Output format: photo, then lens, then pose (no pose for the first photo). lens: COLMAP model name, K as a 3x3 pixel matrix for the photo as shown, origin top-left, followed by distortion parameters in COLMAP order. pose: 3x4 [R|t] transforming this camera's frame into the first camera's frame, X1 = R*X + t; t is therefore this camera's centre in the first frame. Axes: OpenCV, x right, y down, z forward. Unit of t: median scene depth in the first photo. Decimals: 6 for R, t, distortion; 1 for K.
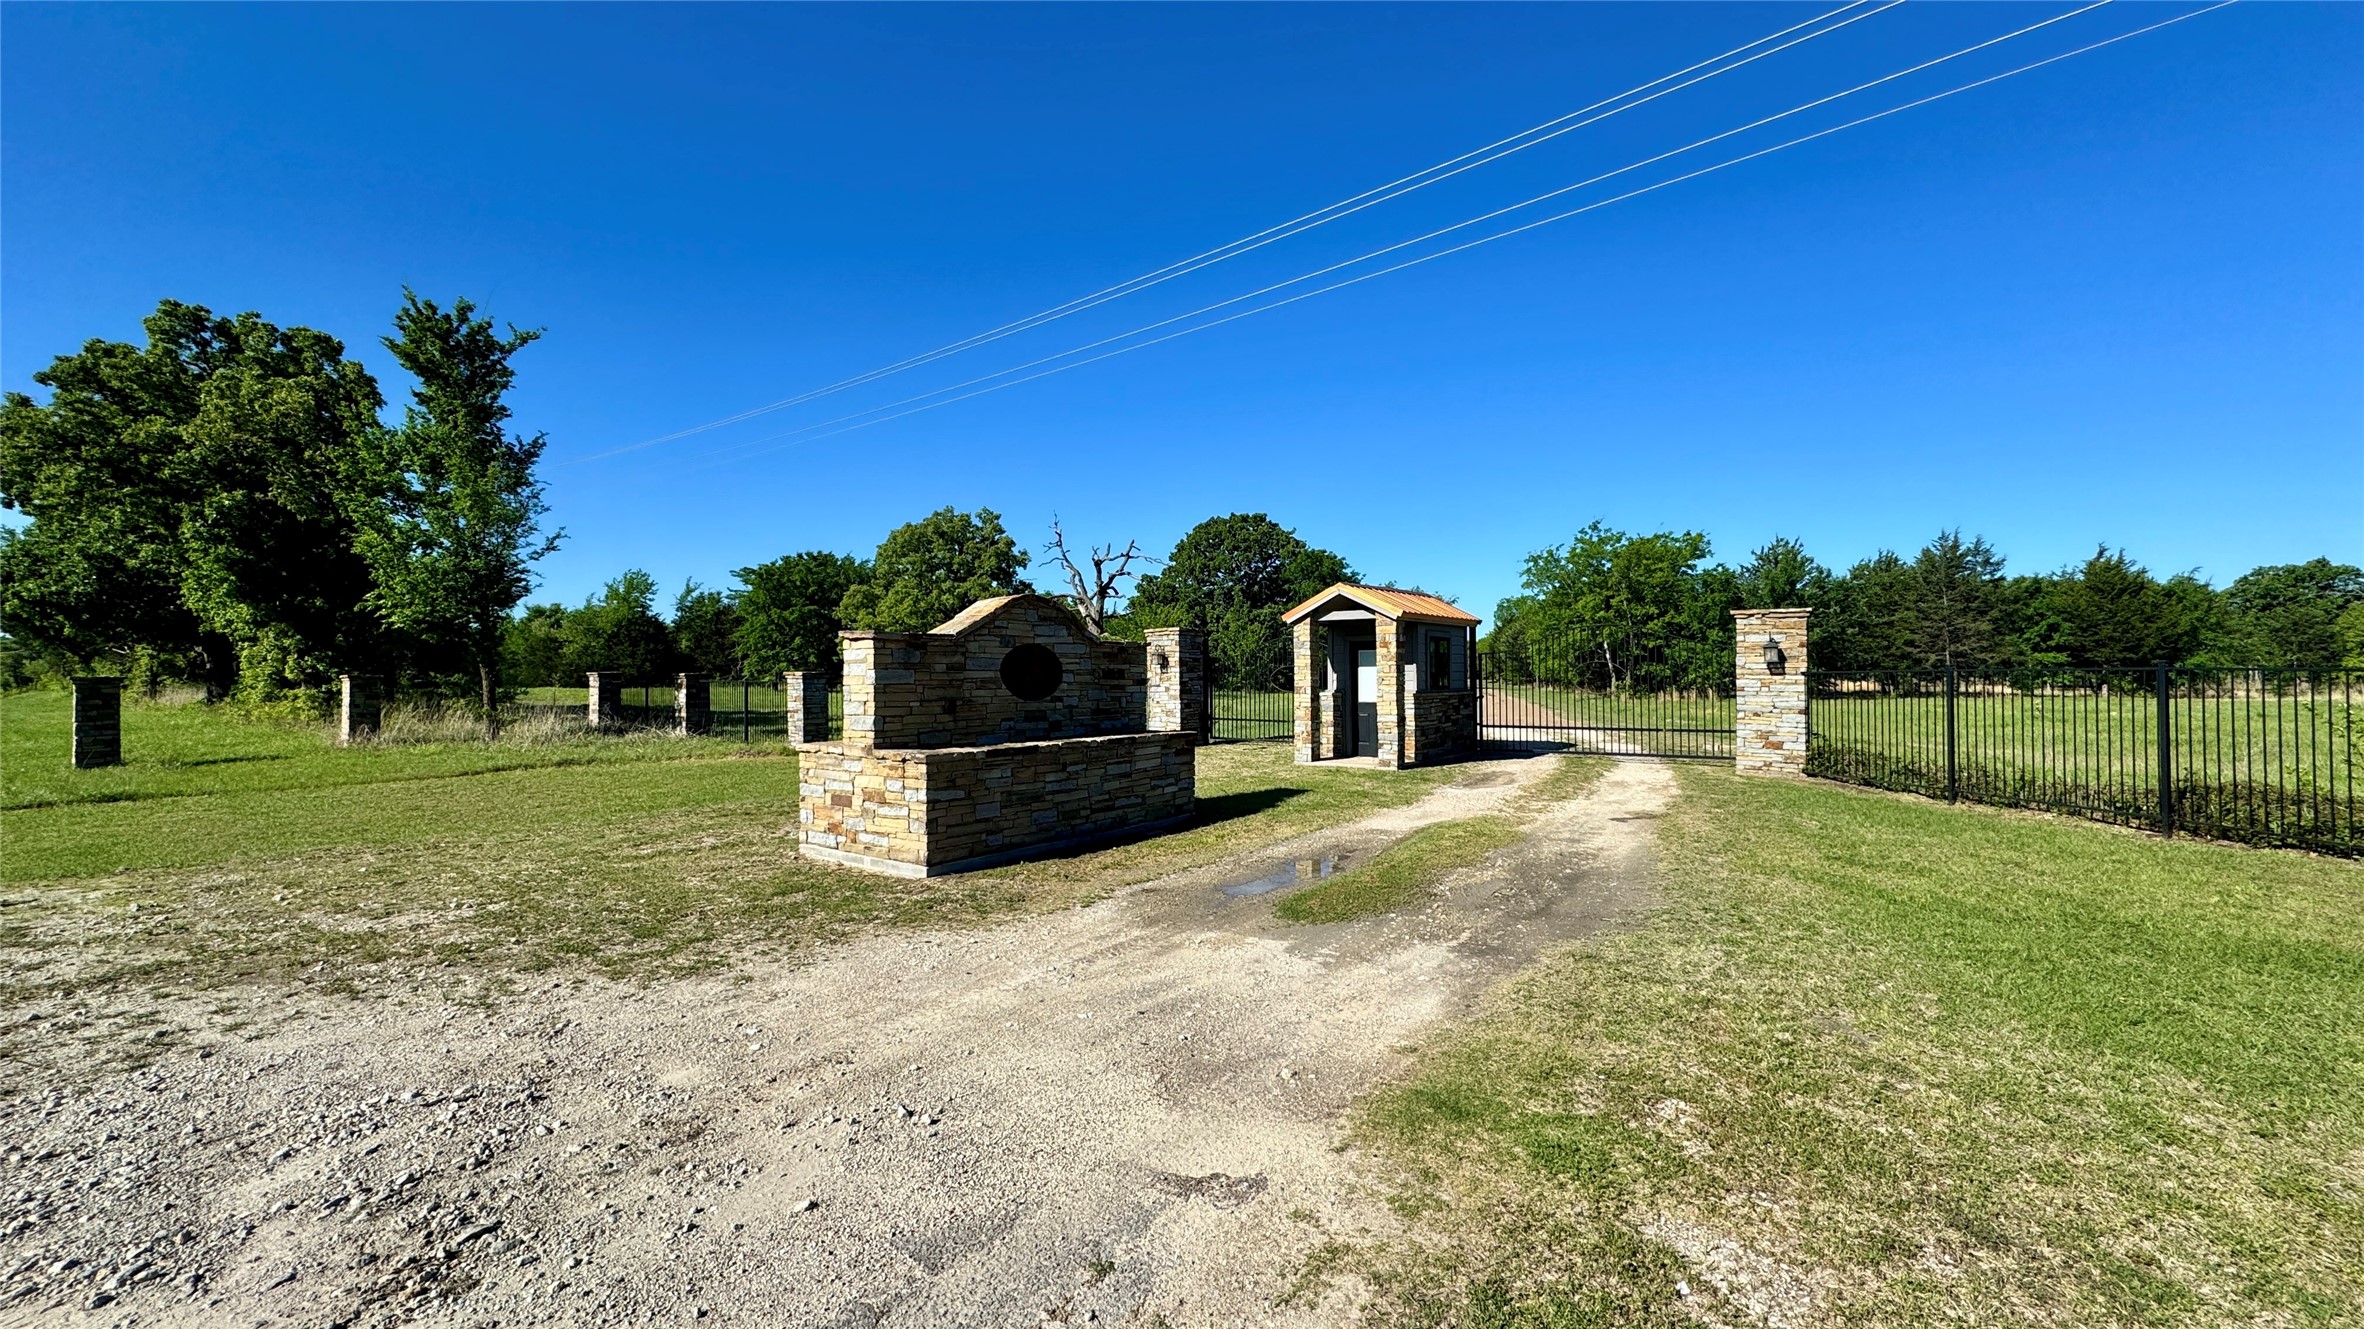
lens RADIAL K [[949.5, 0, 1182.0], [0, 949.5, 664.5], [0, 0, 1]] dist [0.000051, 0.000112]
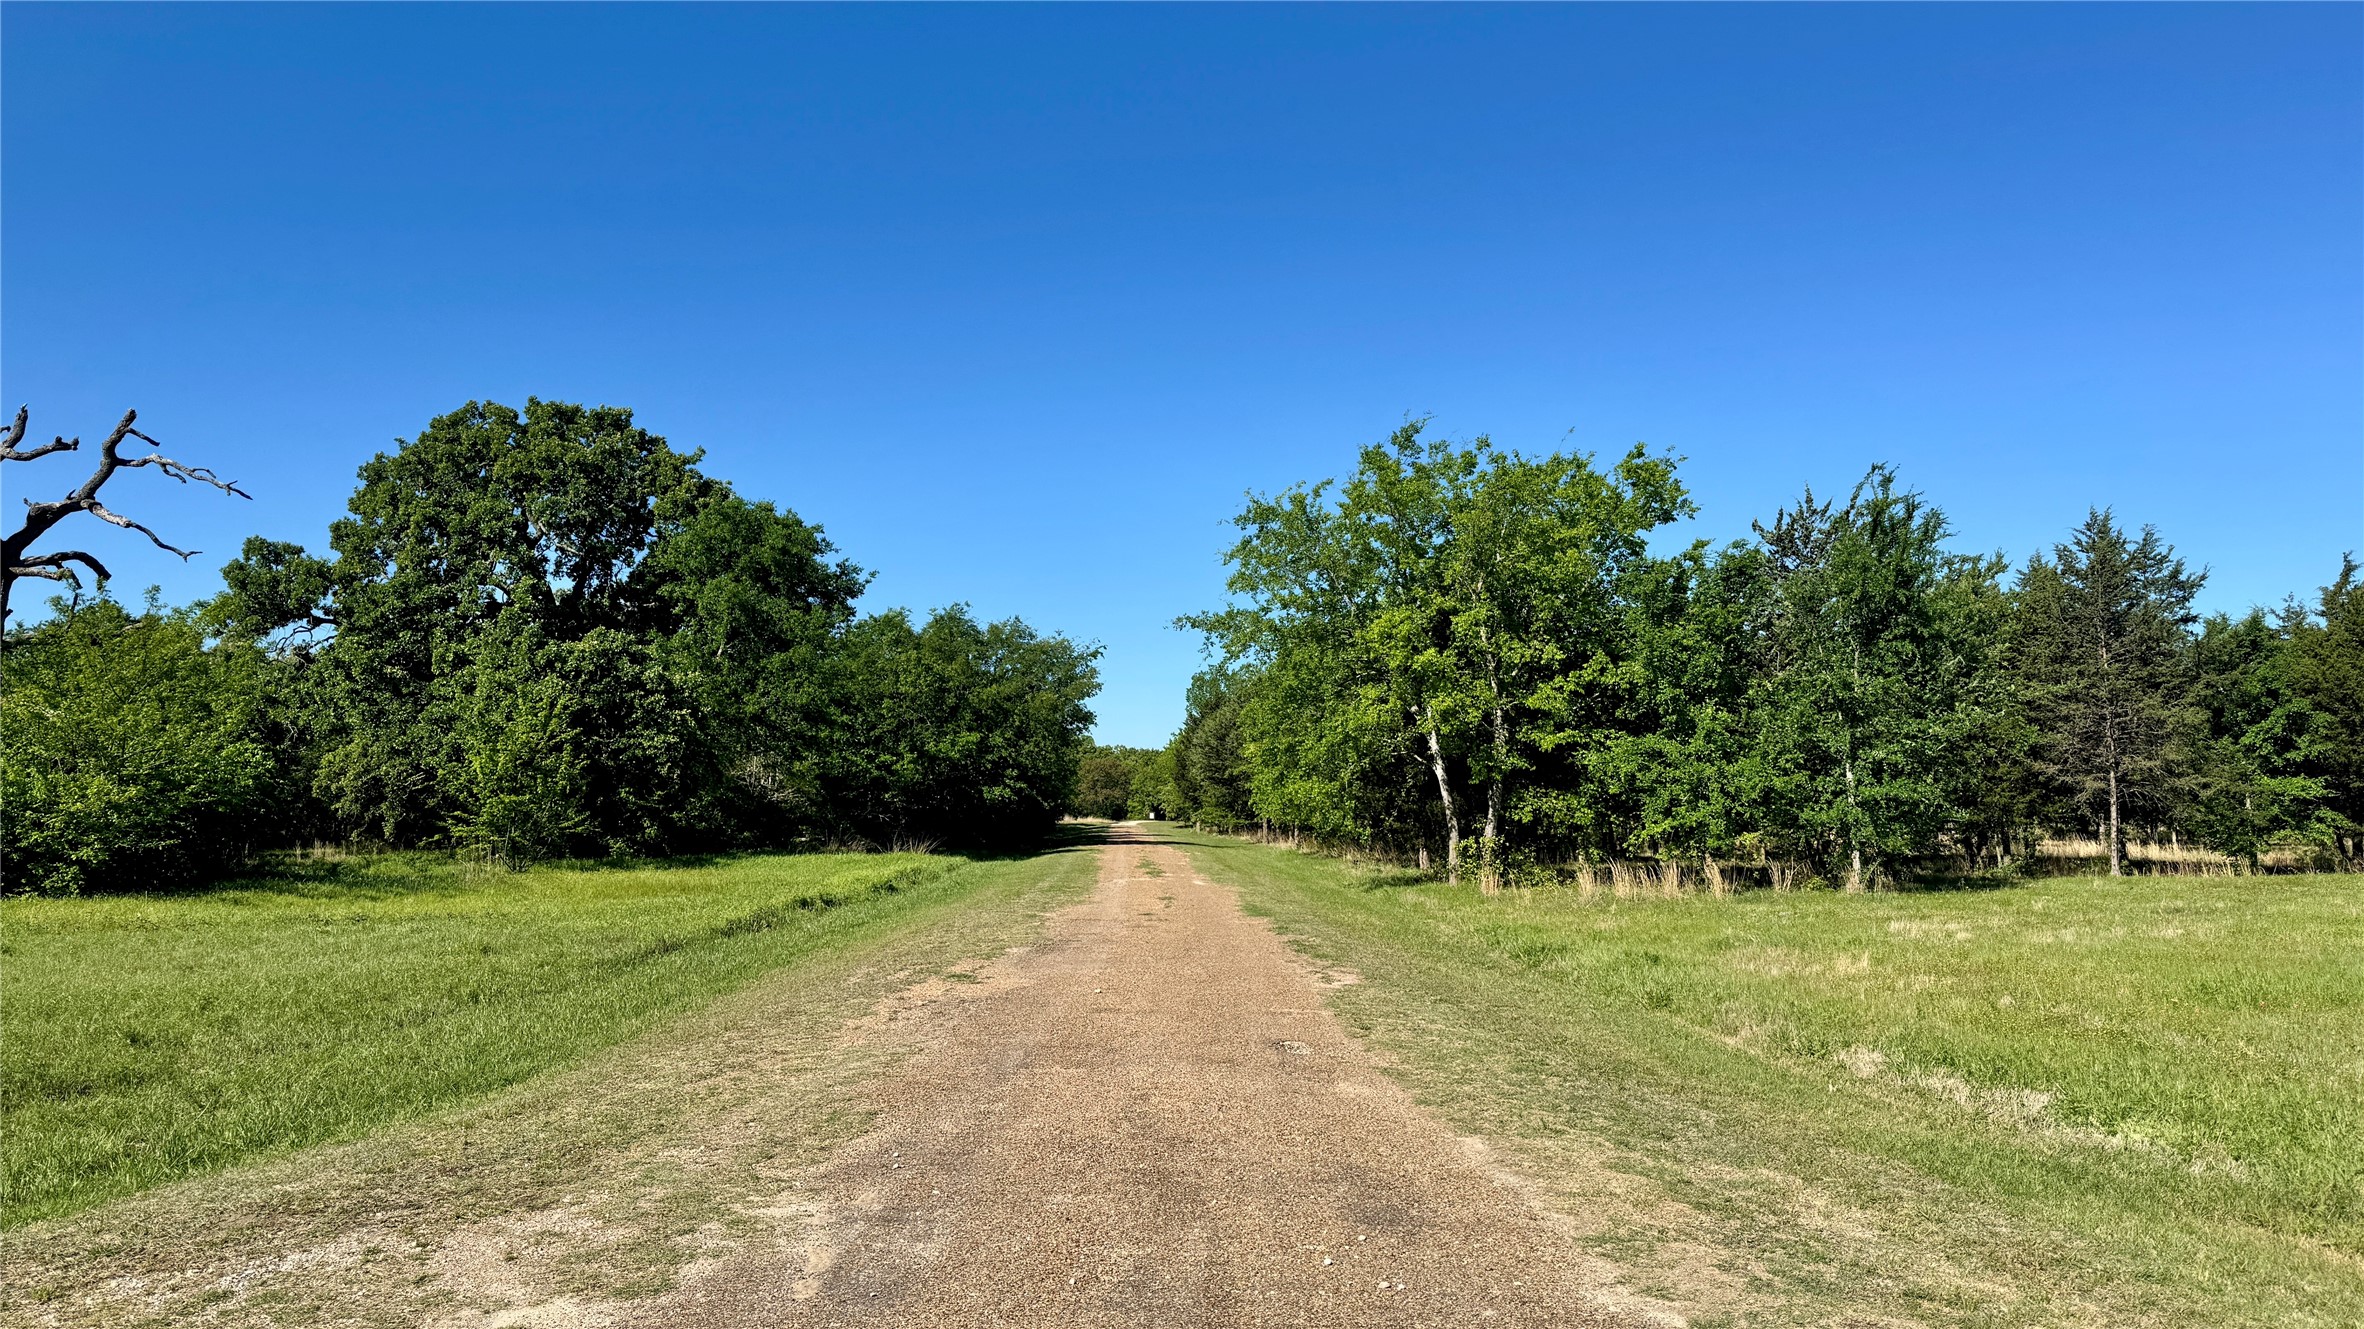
lens RADIAL K [[1624.5, 0, 1182.0], [0, 1624.5, 664.5], [0, 0, 1]] dist [0.095362, -0.118961]
pose [[0.953034, 0.030678, 0.301306, 0.140534], [-0.006975, 0.996816, -0.079433, 0.001021], [-0.302784, 0.073601, 0.950213, 0.377899]]
